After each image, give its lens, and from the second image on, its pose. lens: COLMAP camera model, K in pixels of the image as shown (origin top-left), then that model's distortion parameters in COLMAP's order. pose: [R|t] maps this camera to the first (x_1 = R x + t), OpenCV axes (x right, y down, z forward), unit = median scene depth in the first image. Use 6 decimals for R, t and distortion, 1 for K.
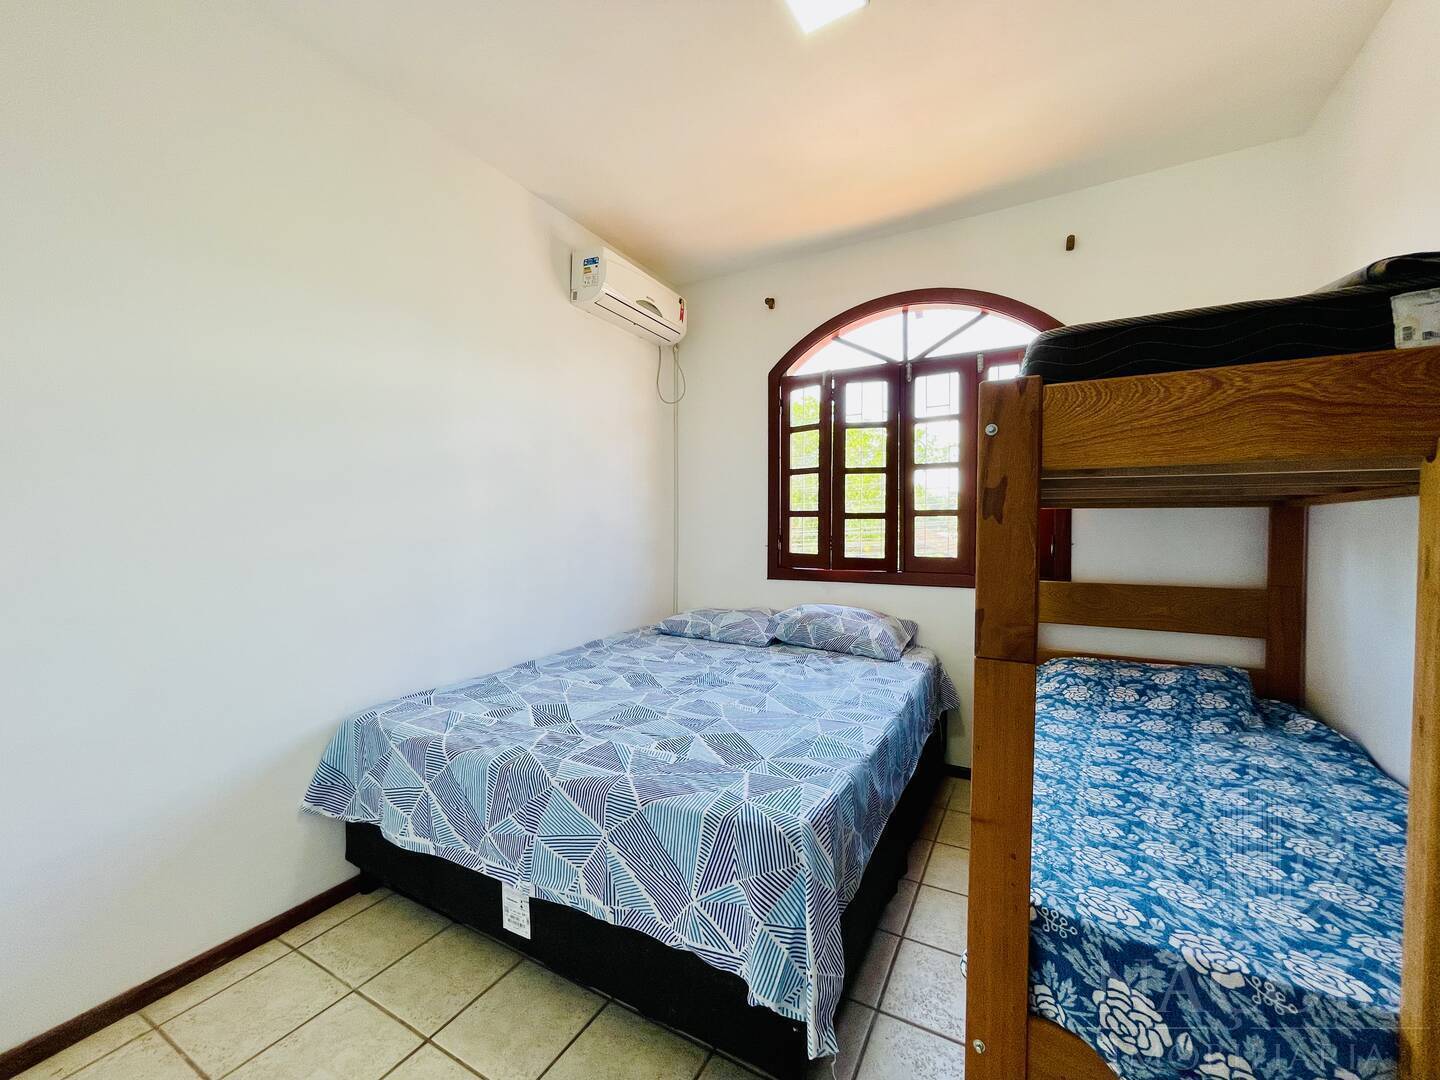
lens RADIAL K [[577.7, 0, 720.8], [0, 577.7, 540.9], [0, 0, 1]] dist [-0.002747, -0.001398]
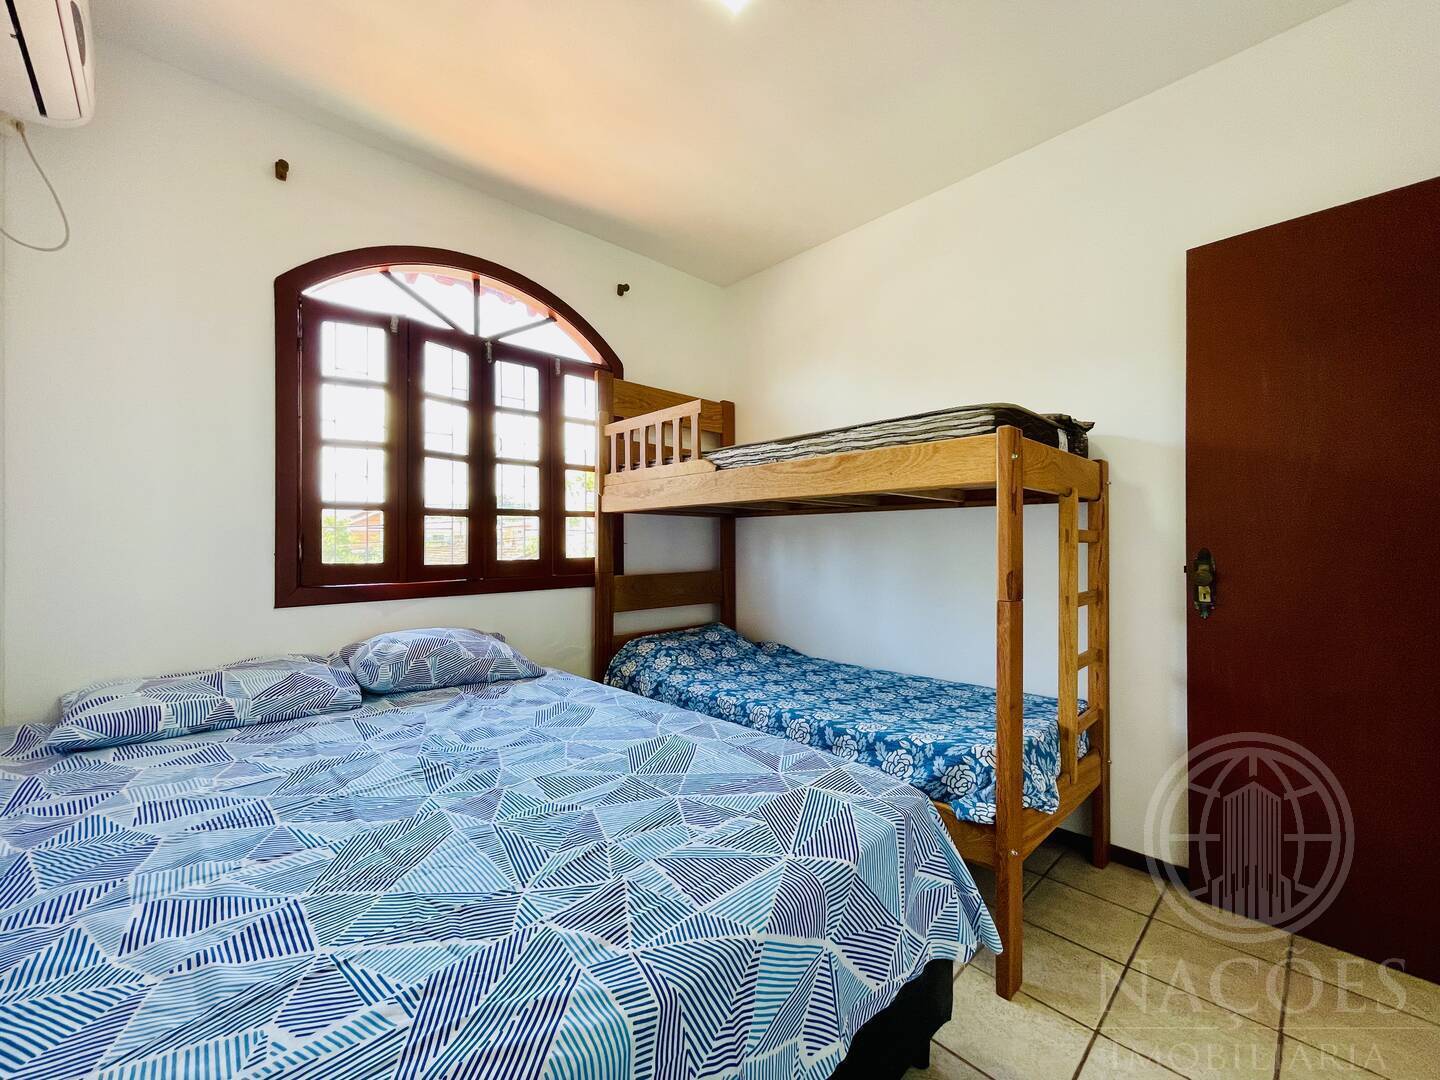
lens RADIAL K [[577.7, 0, 717.7], [0, 577.7, 538.4], [0, 0, 1]] dist [-0.002747, -0.001398]
pose [[0.307881, -0.001450, 0.951424, -0.417425], [0.019903, 0.999790, -0.004917, 0.004758], [-0.951217, 0.020450, 0.307845, 0.408751]]
